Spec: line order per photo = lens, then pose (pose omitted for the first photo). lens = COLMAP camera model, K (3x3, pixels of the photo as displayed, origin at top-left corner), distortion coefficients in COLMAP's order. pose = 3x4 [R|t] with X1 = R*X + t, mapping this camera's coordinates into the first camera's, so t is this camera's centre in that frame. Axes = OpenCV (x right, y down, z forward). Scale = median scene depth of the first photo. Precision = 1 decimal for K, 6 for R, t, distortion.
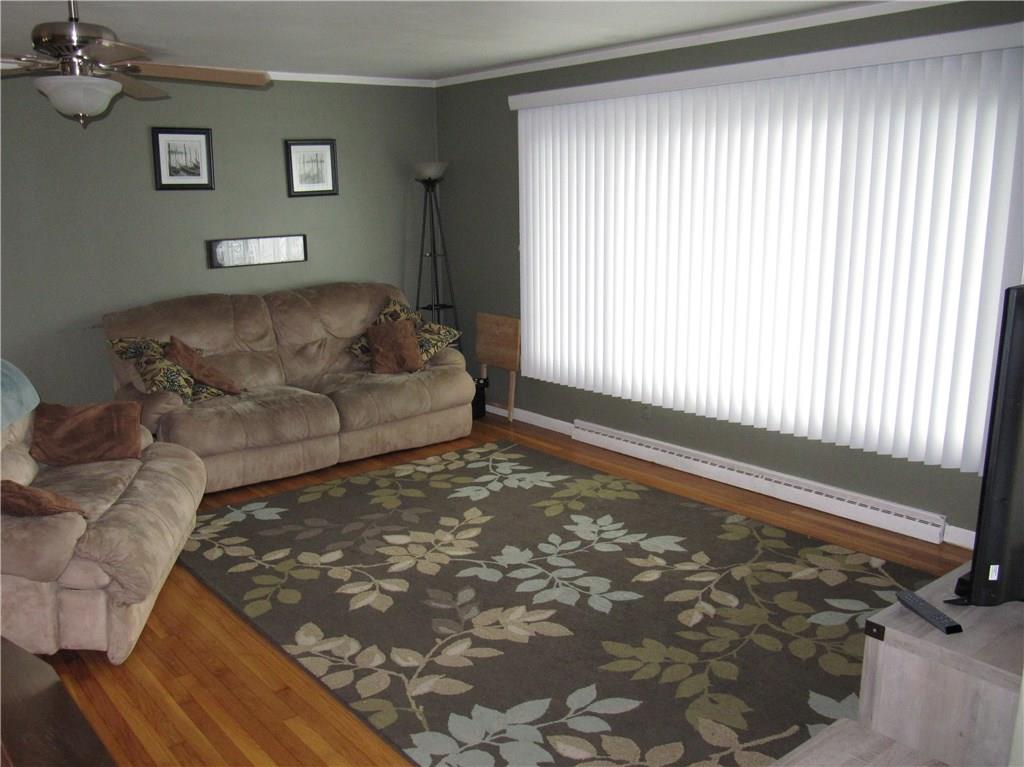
lens RADIAL K [[834.0, 0, 509.8], [0, 834.0, 386.0], [0, 0, 1]] dist [-0.049282, 0.010634]
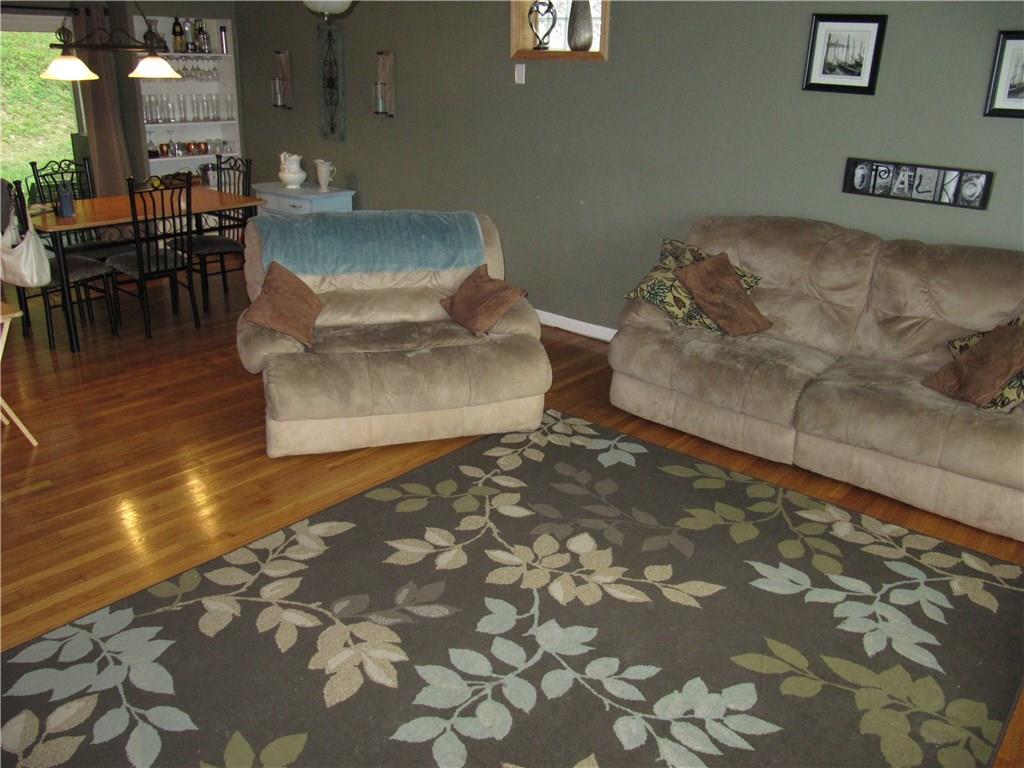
lens RADIAL K [[834.0, 0, 509.8], [0, 834.0, 386.5], [0, 0, 1]] dist [-0.049282, 0.010634]
pose [[0.223558, 0.379778, -0.897658, 0.506148], [-0.263765, 0.910177, 0.319385, -0.191176], [0.938323, 0.165370, 0.303649, 0.642647]]
